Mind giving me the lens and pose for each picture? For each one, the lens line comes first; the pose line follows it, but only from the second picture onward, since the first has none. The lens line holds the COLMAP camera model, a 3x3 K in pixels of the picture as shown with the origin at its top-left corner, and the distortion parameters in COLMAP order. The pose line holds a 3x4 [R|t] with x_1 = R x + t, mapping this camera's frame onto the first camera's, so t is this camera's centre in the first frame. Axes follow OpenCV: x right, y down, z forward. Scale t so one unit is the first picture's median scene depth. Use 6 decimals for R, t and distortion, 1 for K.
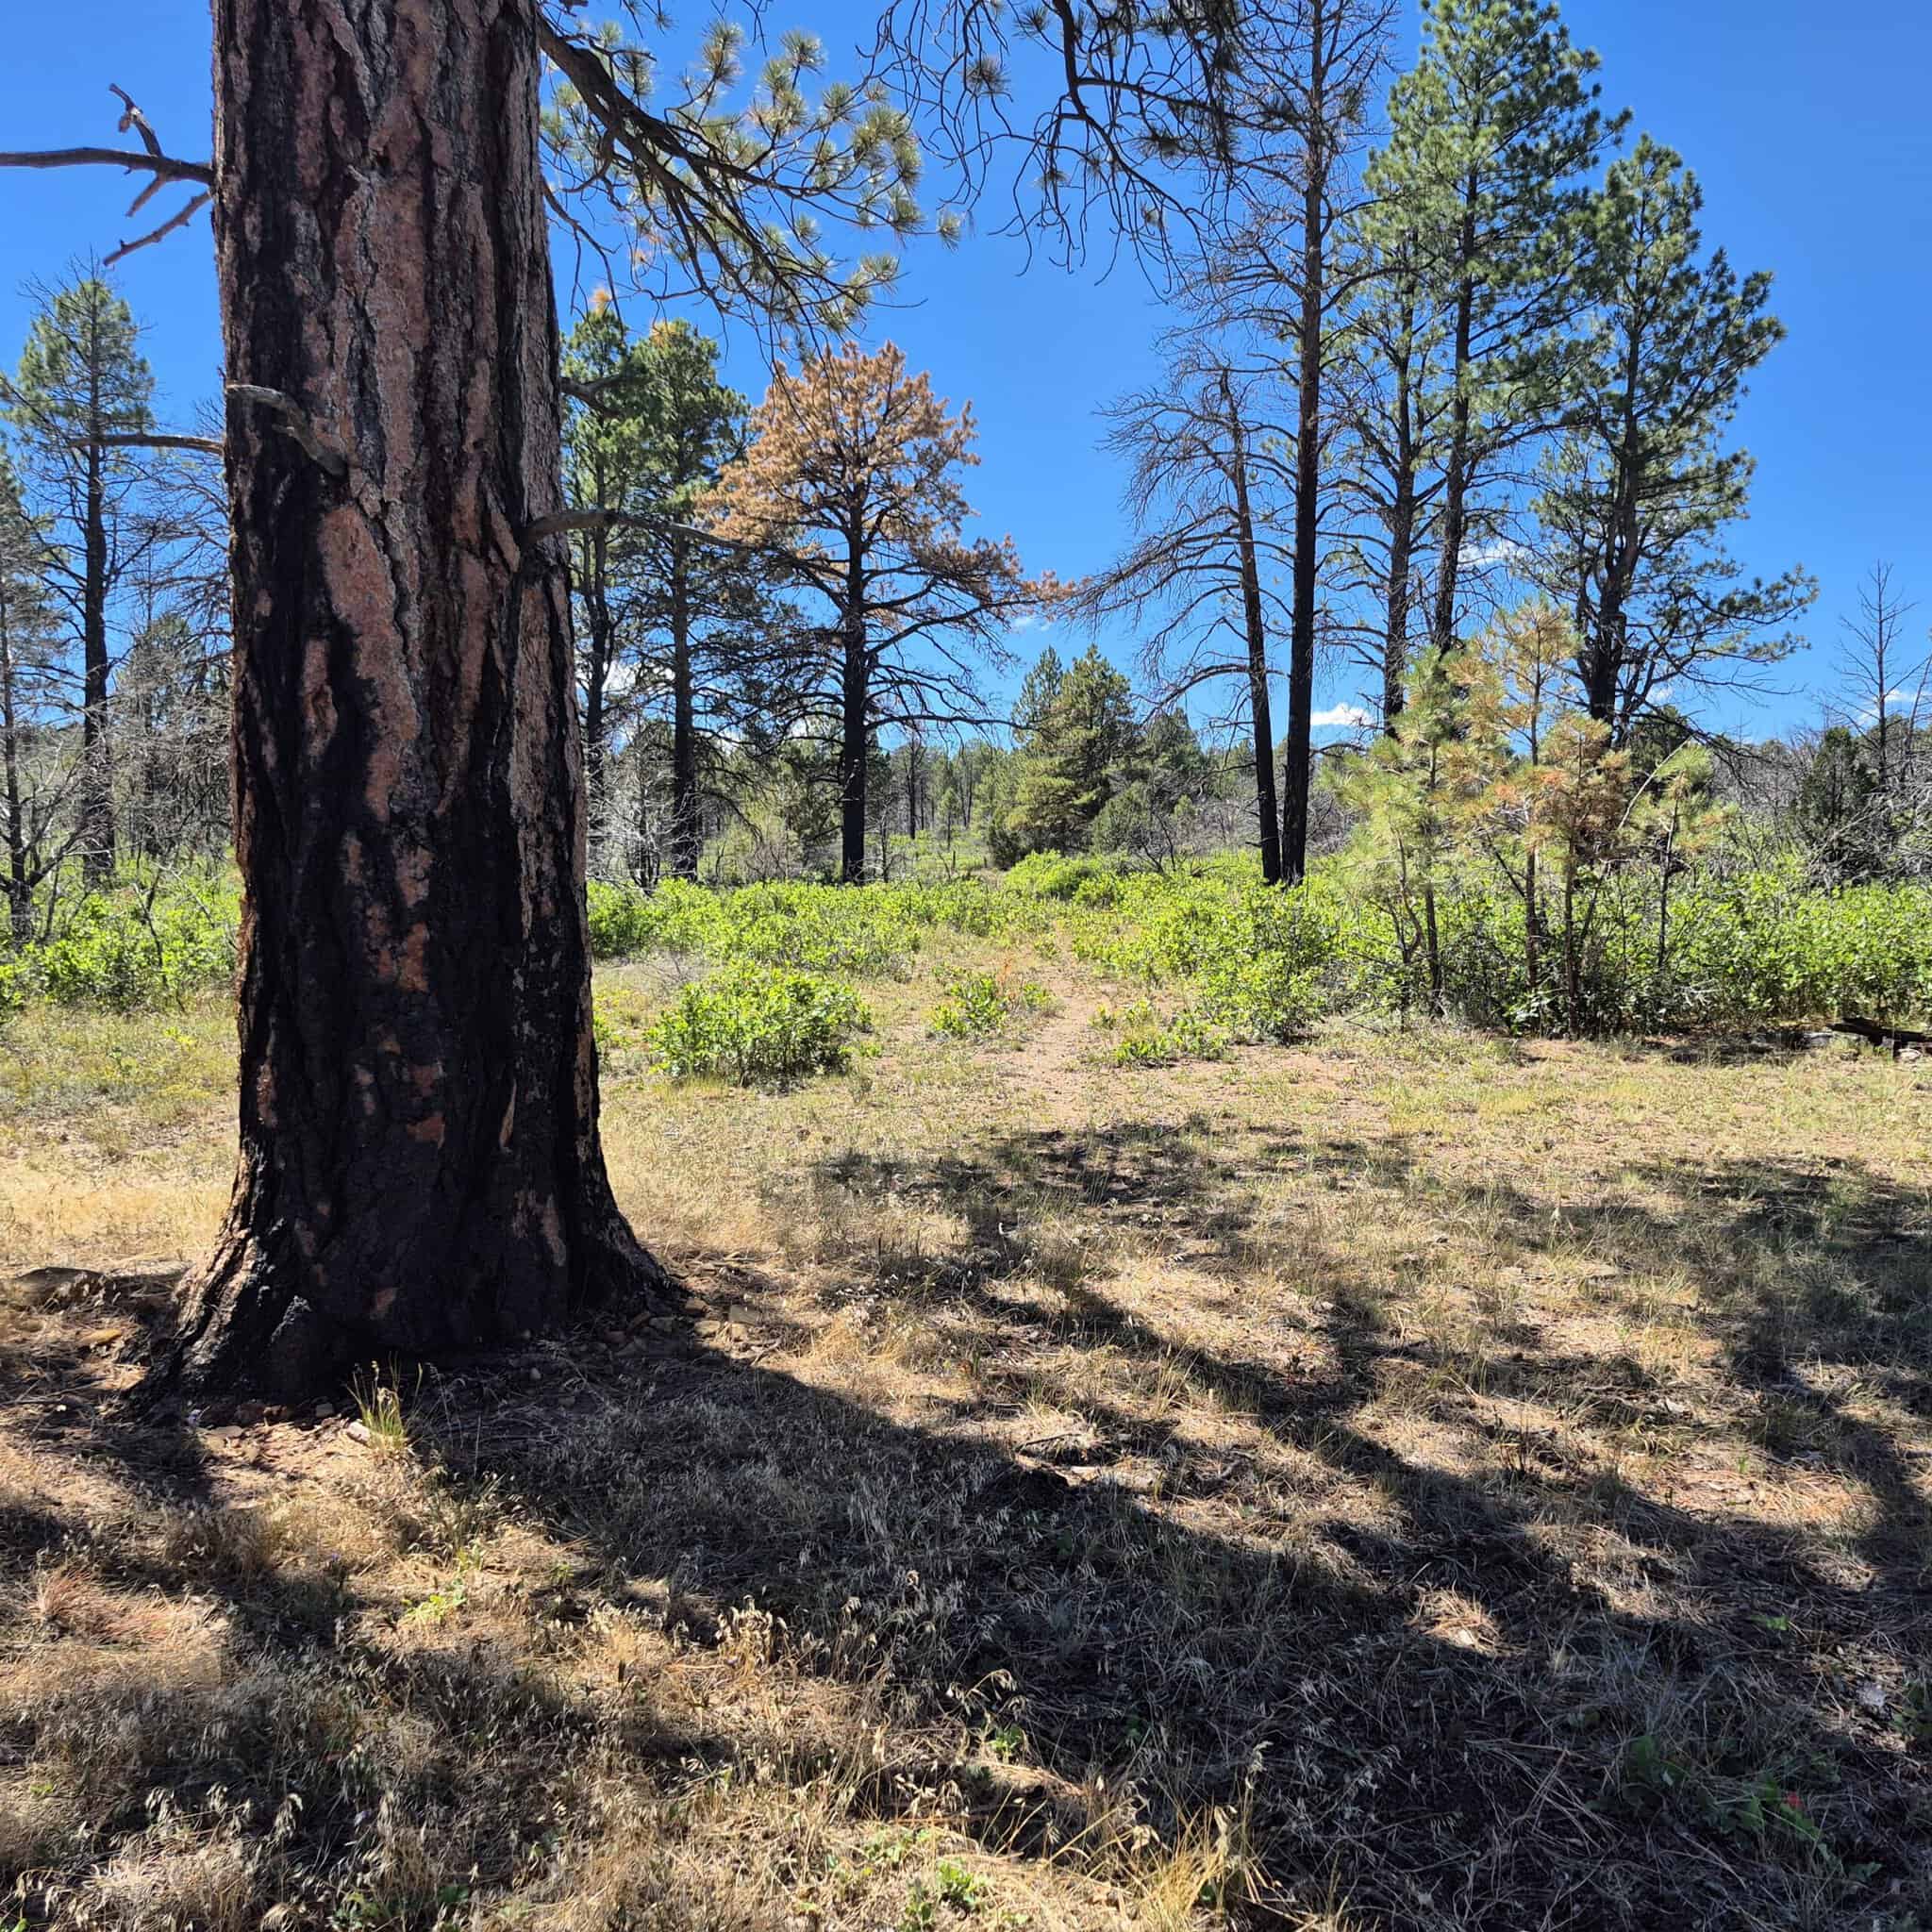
lens RADIAL K [[1889.8, 0, 998.5], [0, 1889.8, 965.8], [0, 0, 1]] dist [0.144024, -0.217220]
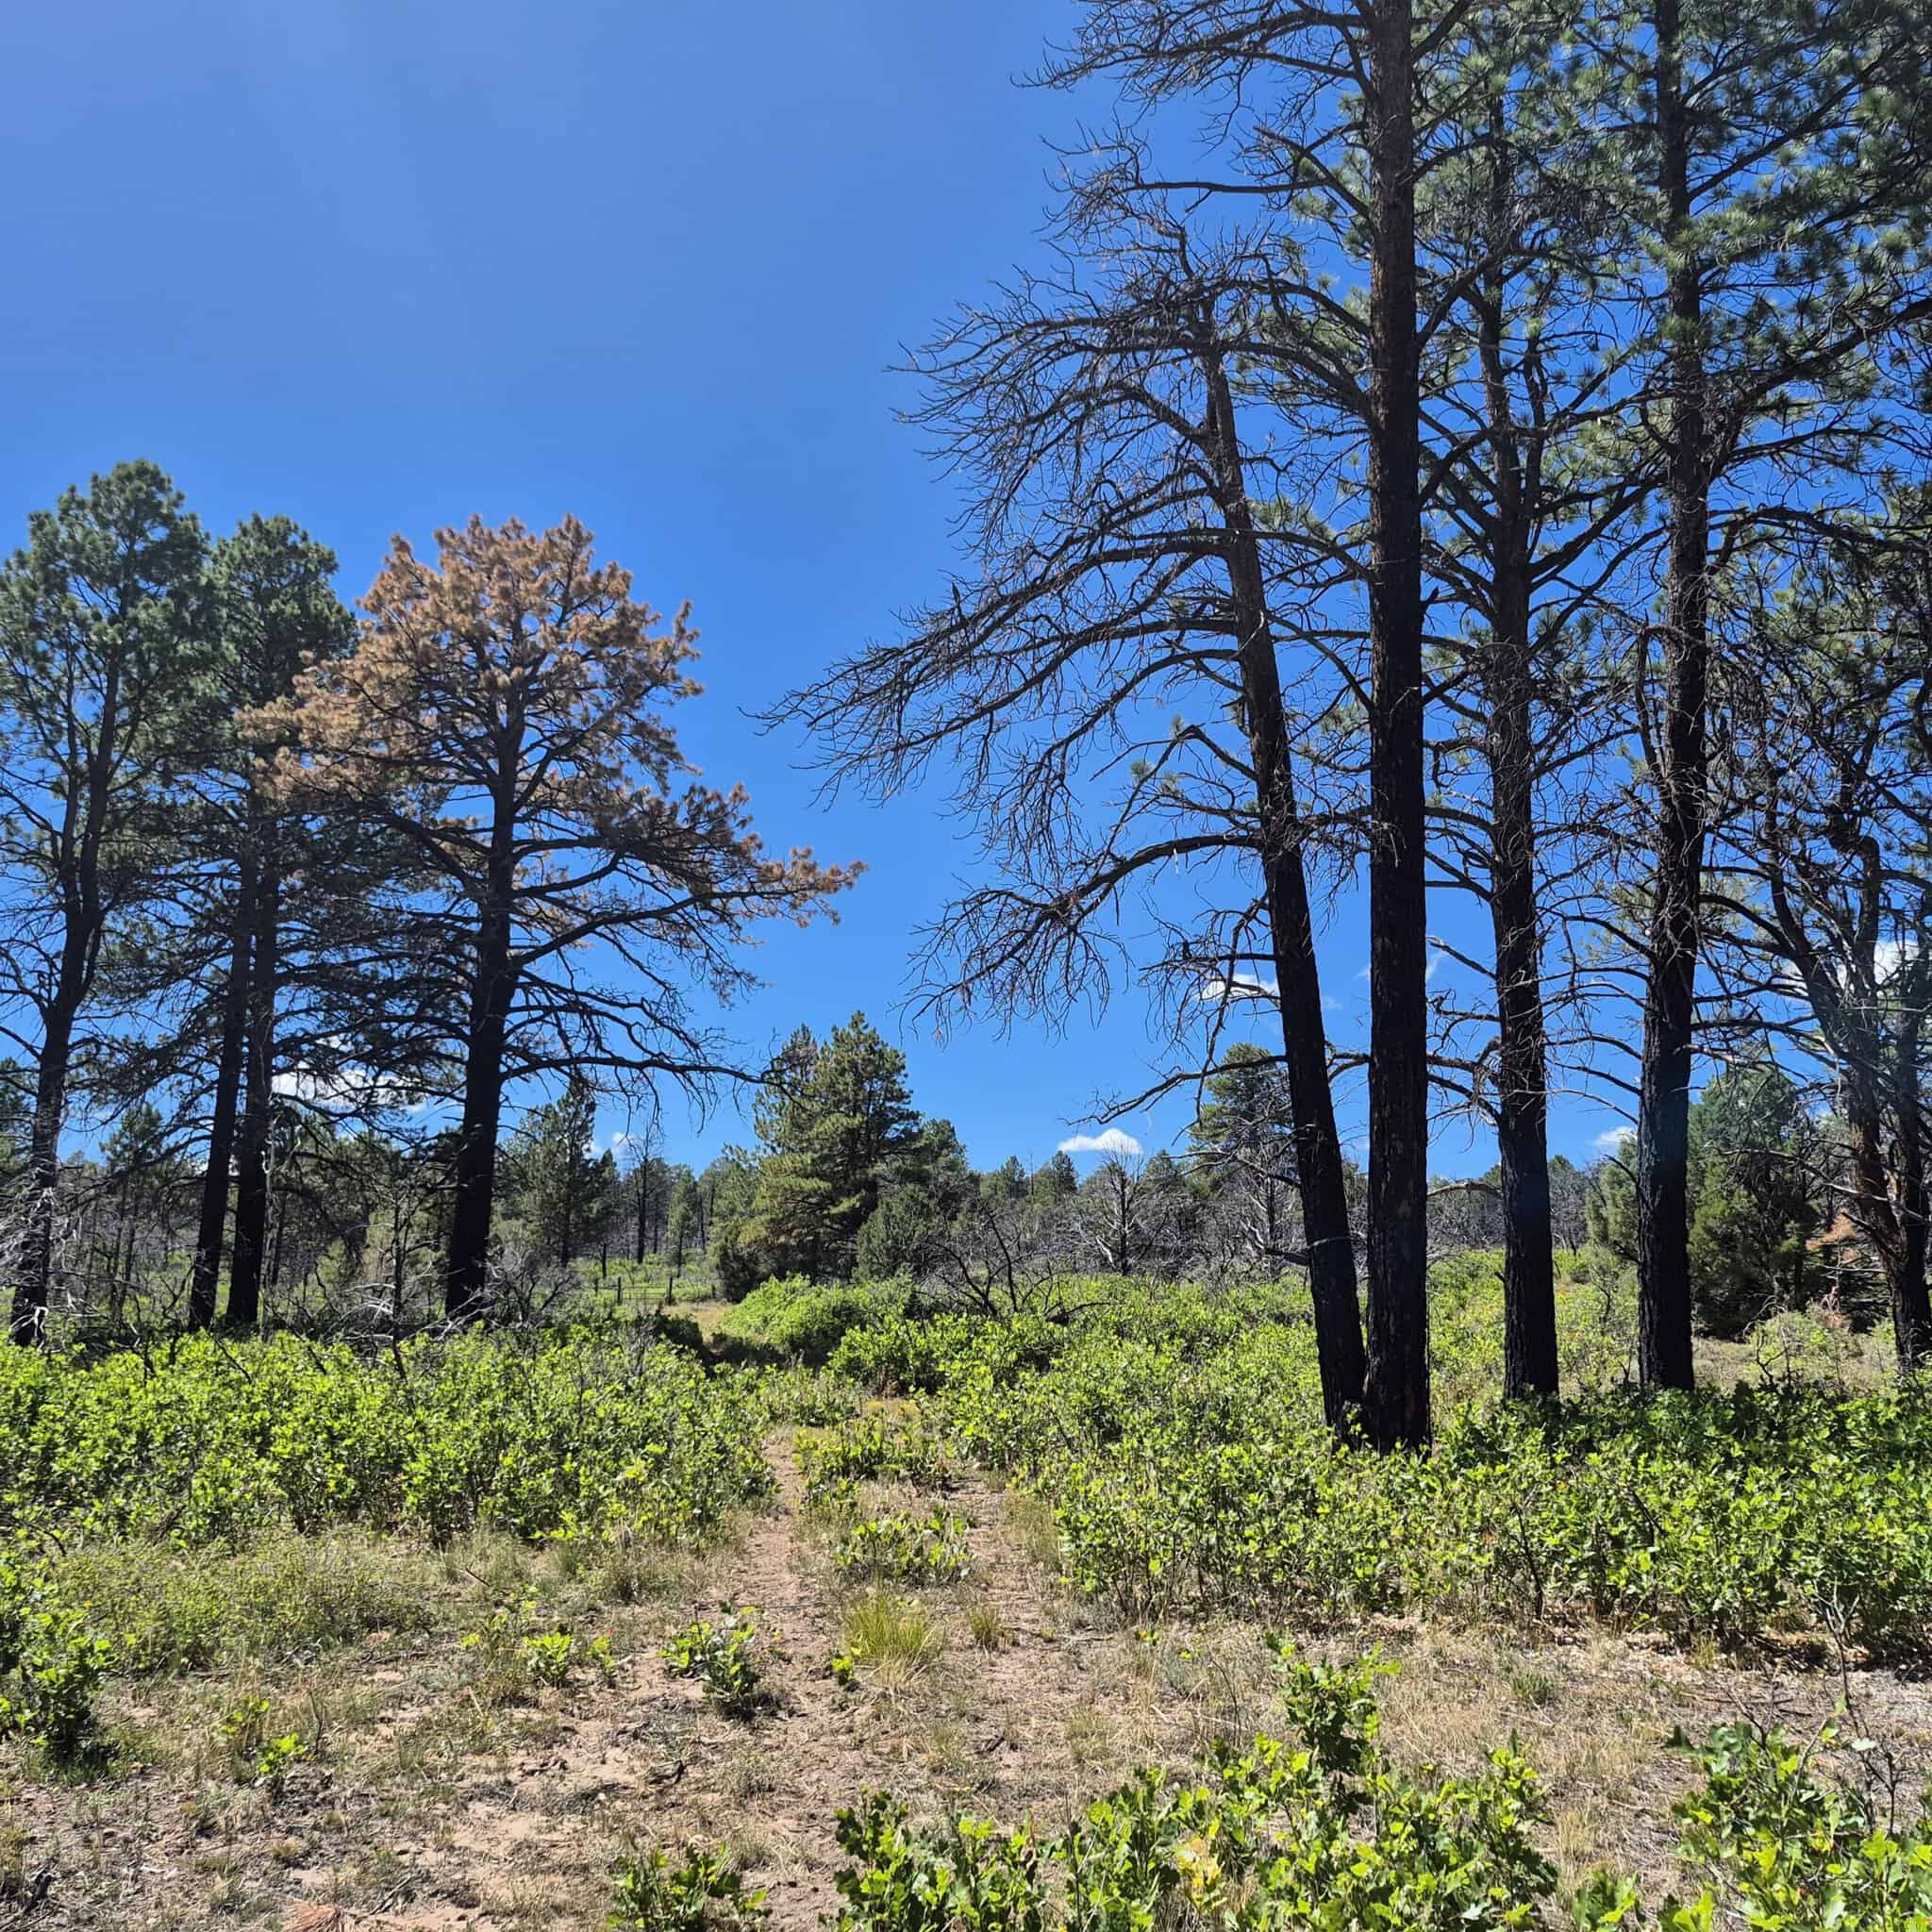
lens RADIAL K [[1889.8, 0, 998.5], [0, 1889.8, 965.8], [0, 0, 1]] dist [0.144024, -0.217220]
pose [[0.991630, 0.029649, 0.125663, 0.012671], [-0.000920, 0.974876, -0.222748, -0.020029], [-0.129110, 0.220768, 0.966743, 0.353781]]
